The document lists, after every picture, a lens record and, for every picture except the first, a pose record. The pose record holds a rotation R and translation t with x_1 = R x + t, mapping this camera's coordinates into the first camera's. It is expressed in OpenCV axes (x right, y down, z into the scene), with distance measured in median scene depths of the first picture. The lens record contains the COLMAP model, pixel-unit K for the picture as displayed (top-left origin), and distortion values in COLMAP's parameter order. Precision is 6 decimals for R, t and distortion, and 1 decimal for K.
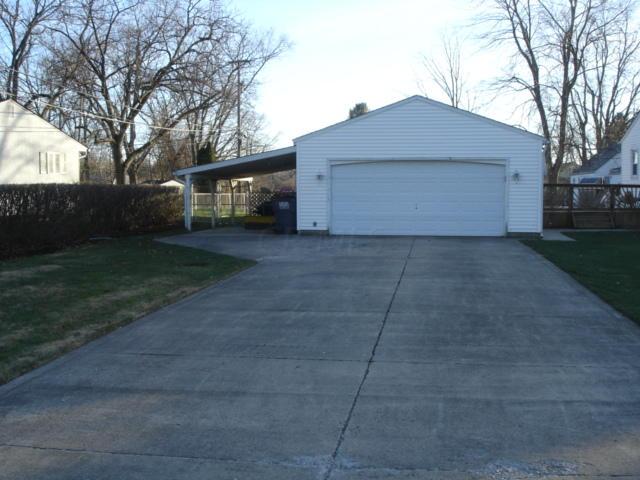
lens RADIAL K [[710.9, 0, 320.4], [0, 710.9, 237.5], [0, 0, 1]] dist [-0.112315, 0.000000]
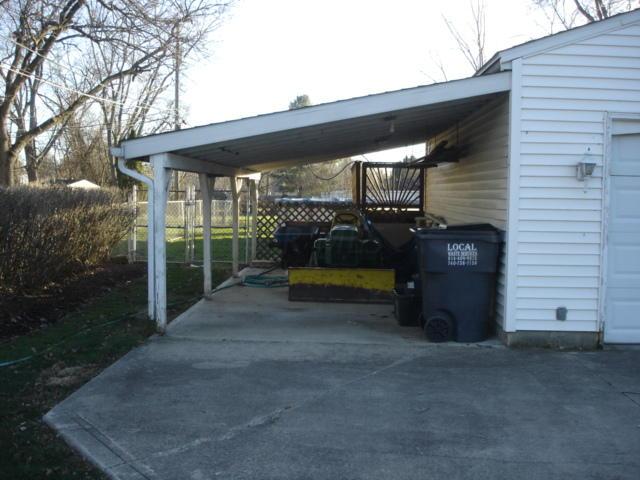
lens RADIAL K [[710.9, 0, 320.0], [0, 710.9, 242.6], [0, 0, 1]] dist [-0.112315, 0.000000]
pose [[0.992302, 0.005724, 0.123706, -0.062967], [-0.006055, 0.999979, 0.002299, -0.020563], [-0.123691, -0.003030, 0.992316, 0.275650]]
